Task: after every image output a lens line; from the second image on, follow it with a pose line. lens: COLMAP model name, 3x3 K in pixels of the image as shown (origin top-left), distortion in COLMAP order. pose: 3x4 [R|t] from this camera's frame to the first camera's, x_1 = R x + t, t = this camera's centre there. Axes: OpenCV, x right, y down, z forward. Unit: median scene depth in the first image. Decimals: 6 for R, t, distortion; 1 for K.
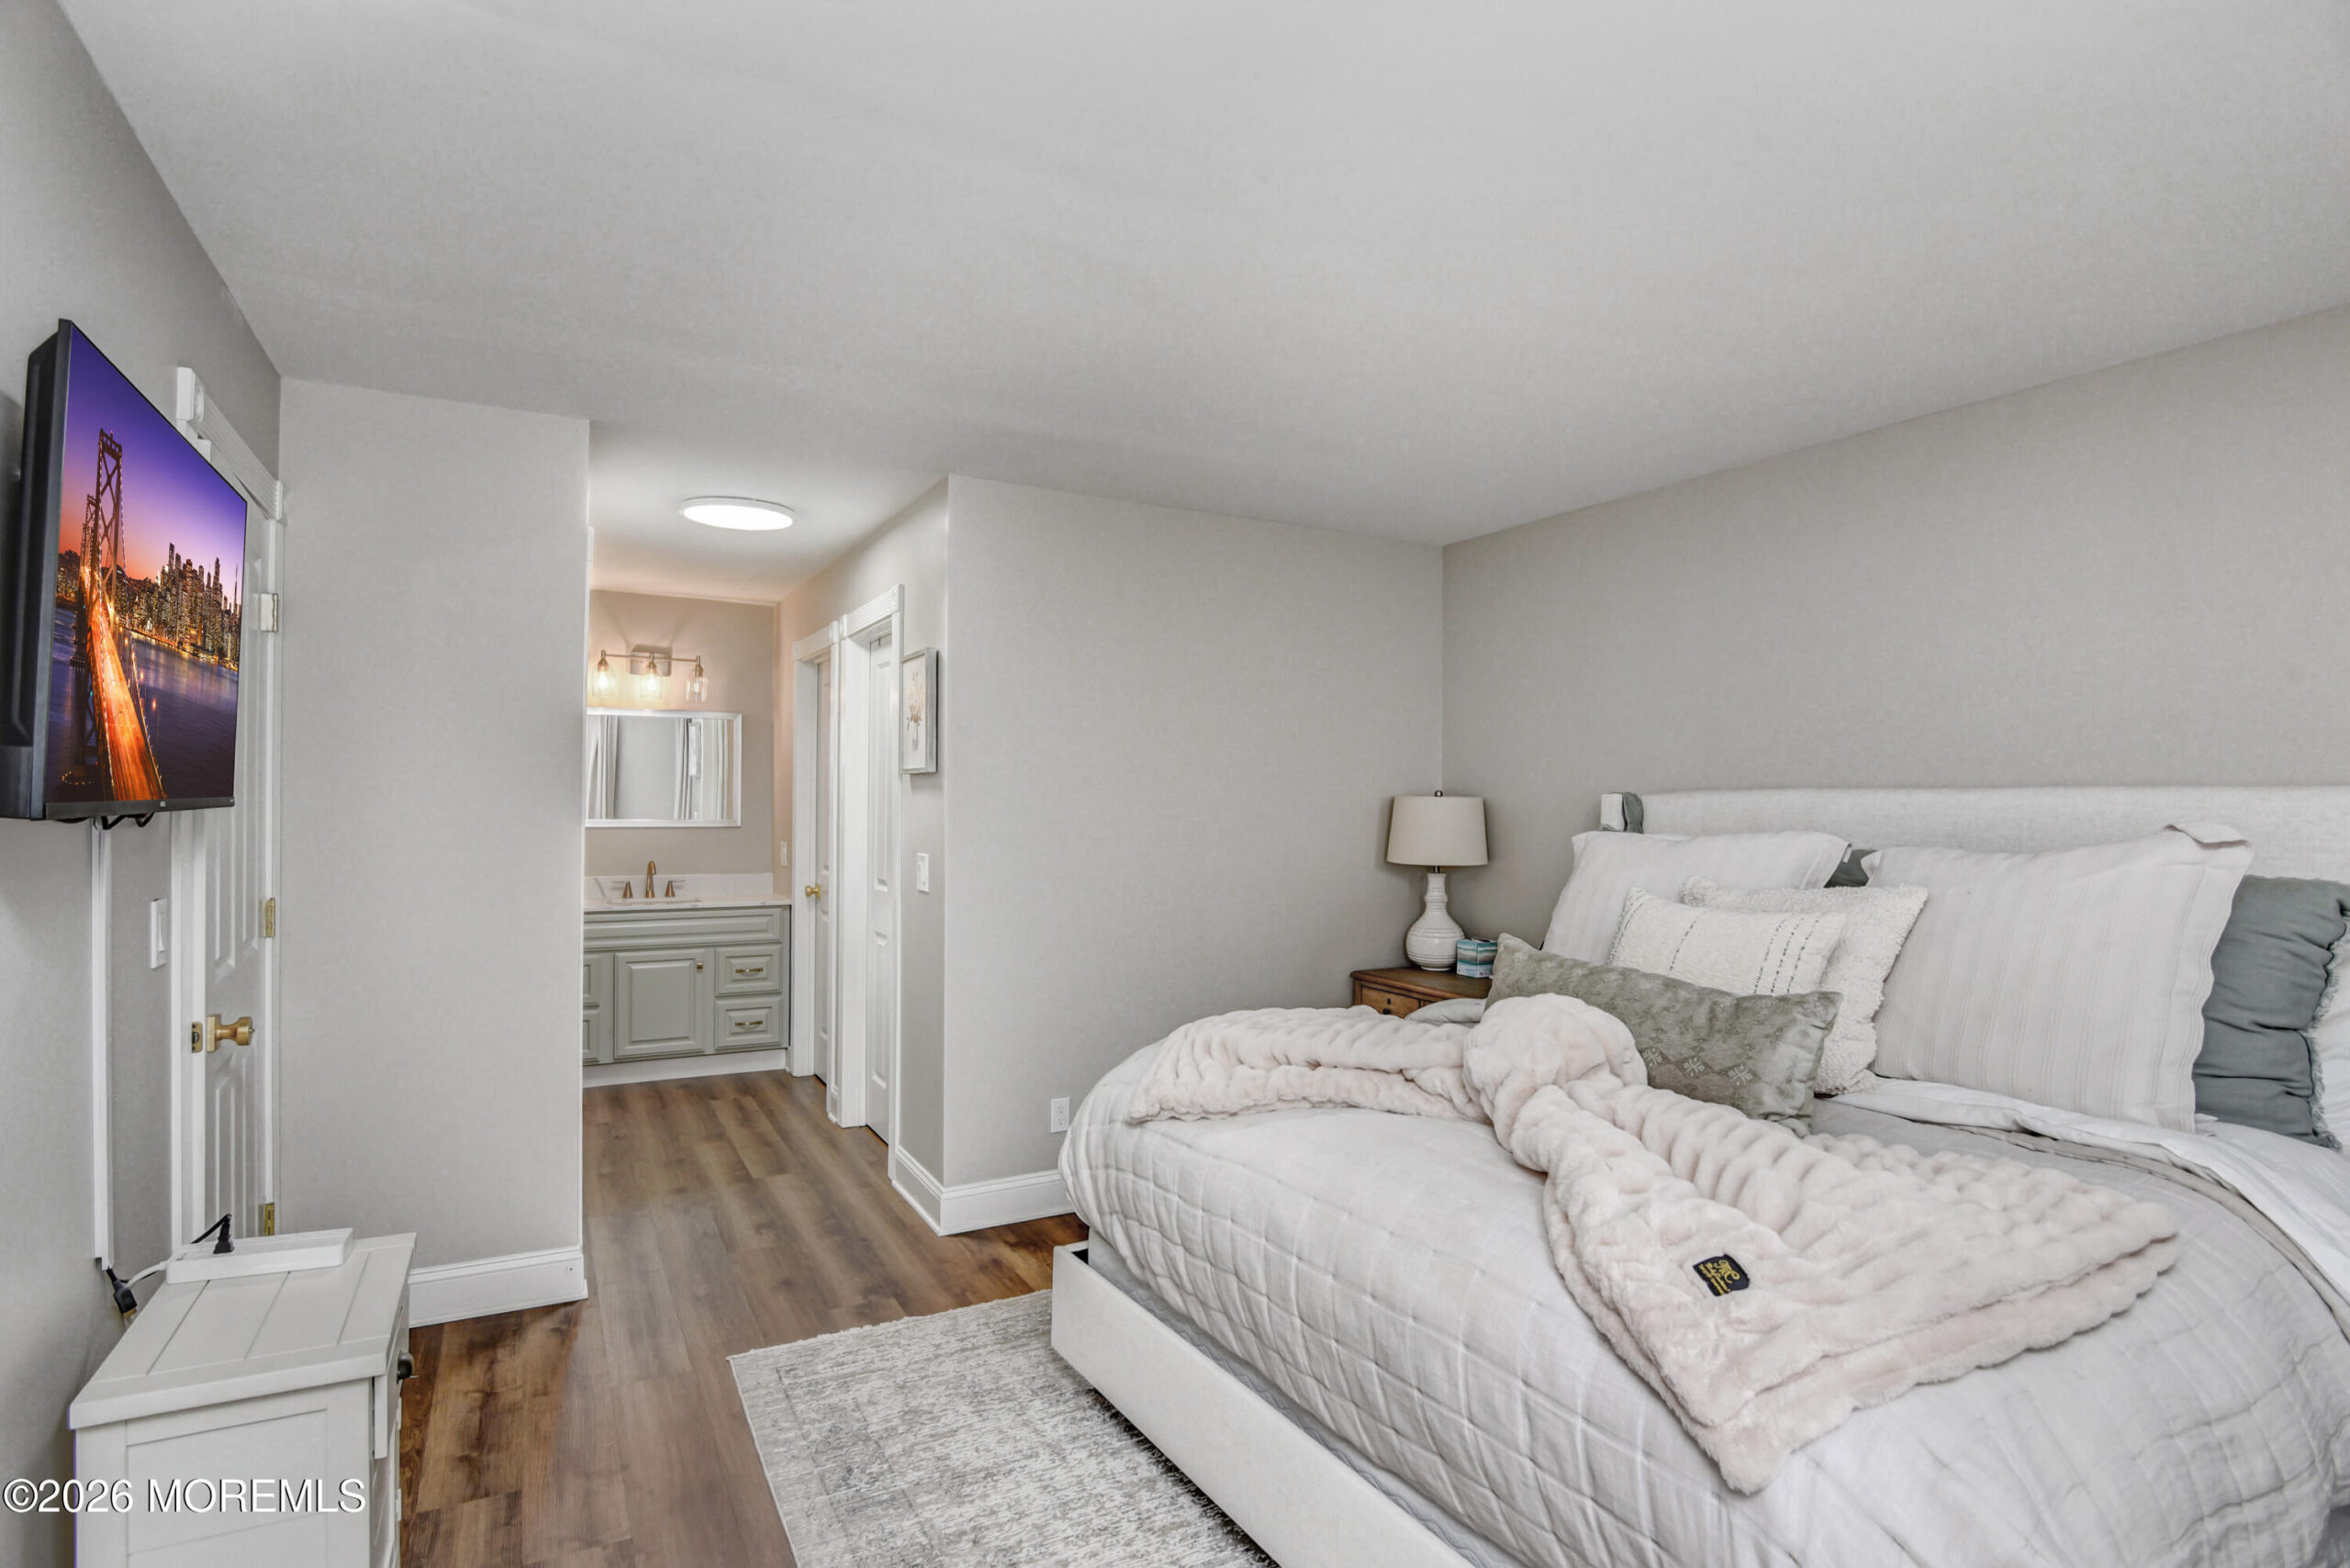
lens RADIAL K [[1150.4, 0, 1170.7], [0, 1150.4, 798.7], [0, 0, 1]] dist [-0.017760, -0.001214]
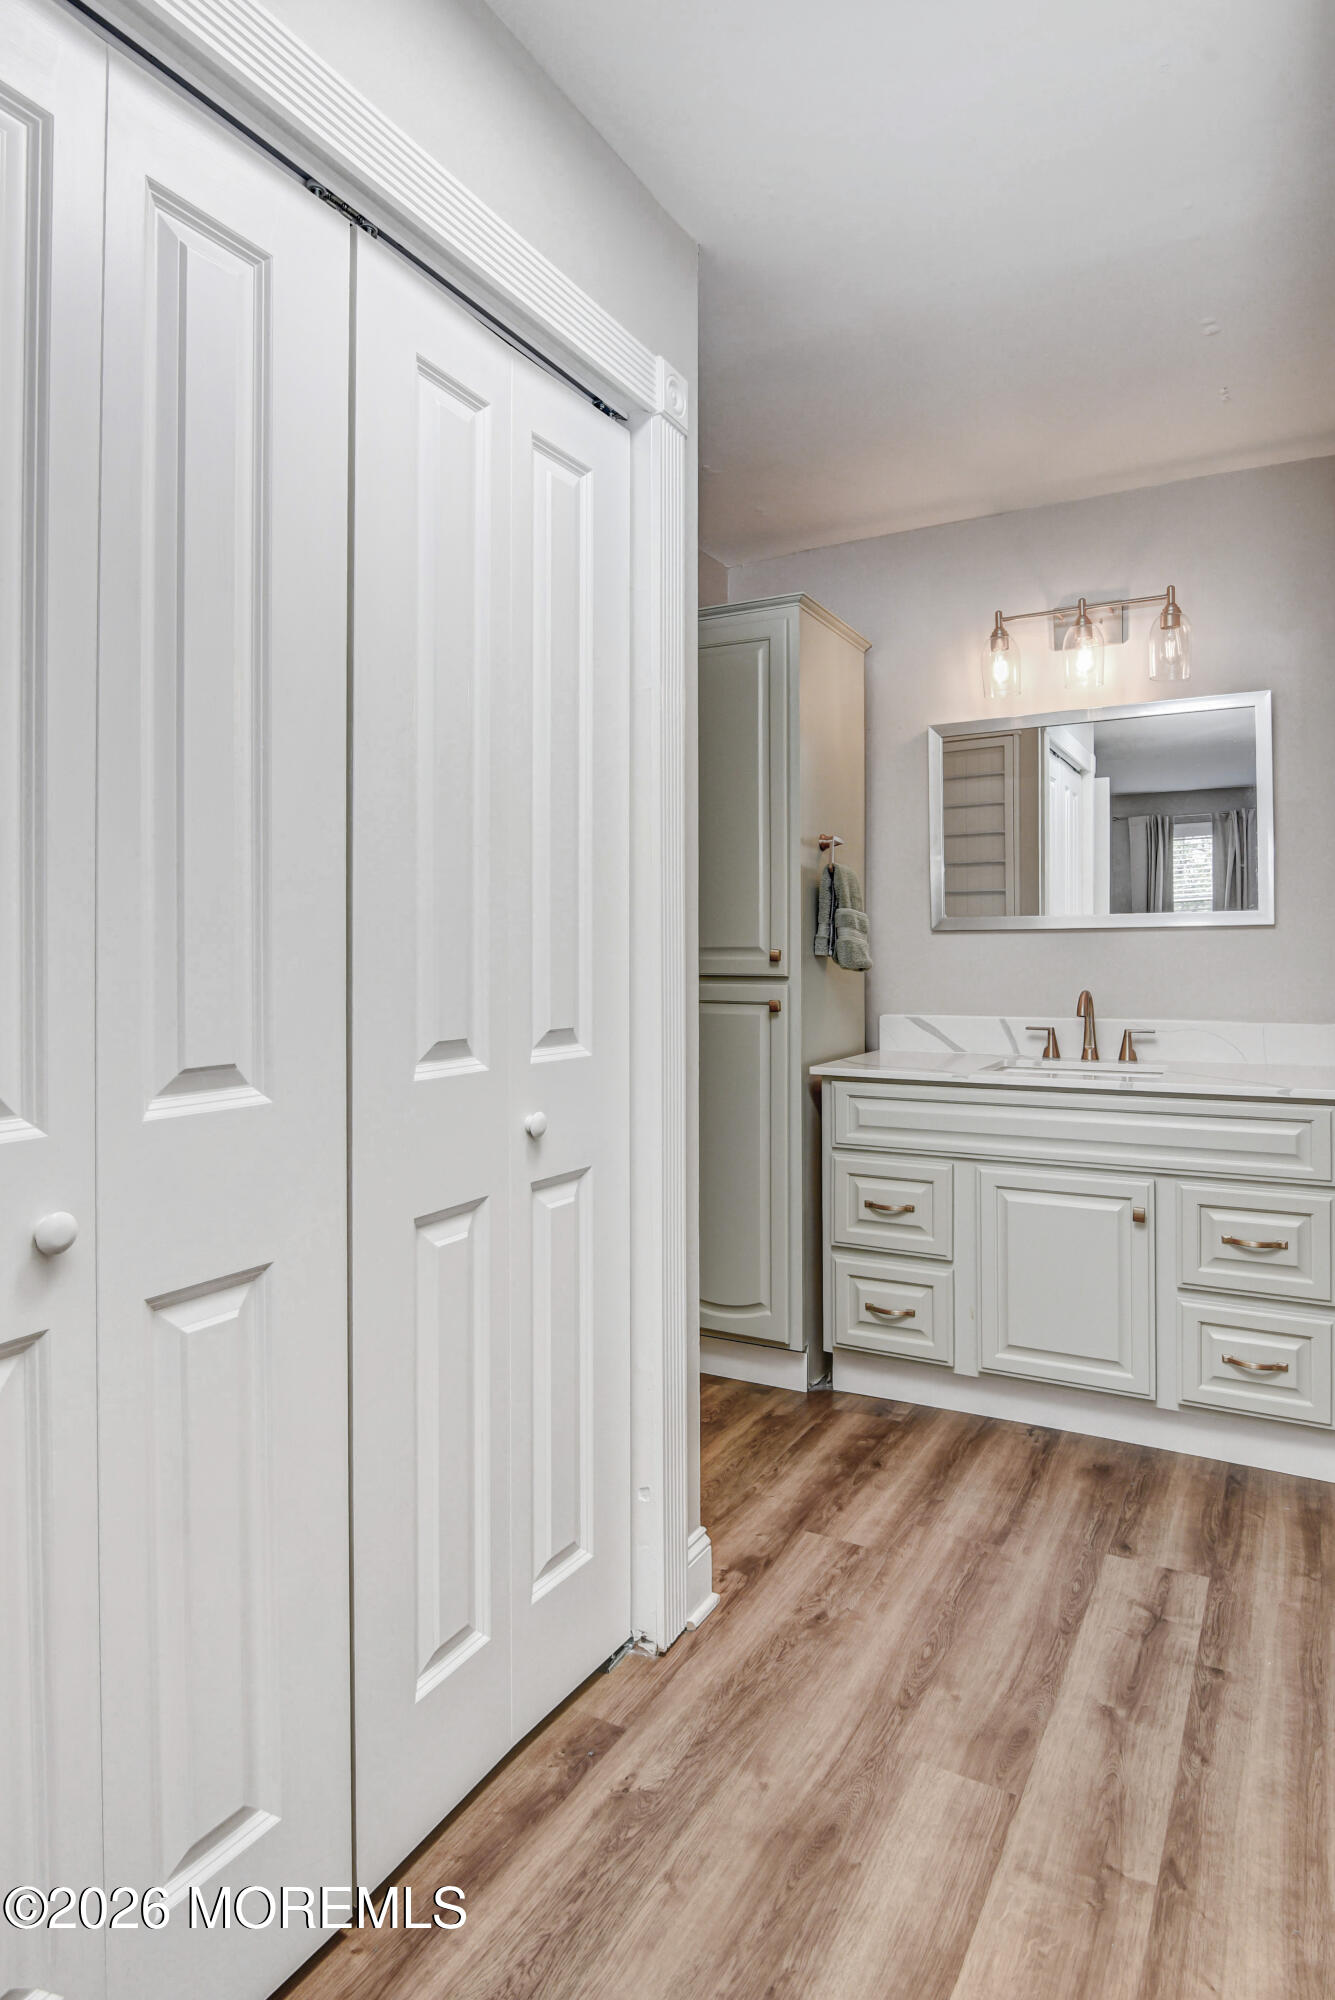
lens RADIAL K [[1113.6, 0, 746.0], [0, 1113.6, 934.5], [0, 0, 1]] dist [-0.002517, -0.000857]
pose [[0.554491, -0.028854, -0.831689, -0.124476], [0.012156, 0.999573, -0.026574, 0.043052], [0.832101, 0.004625, 0.554605, 0.632261]]
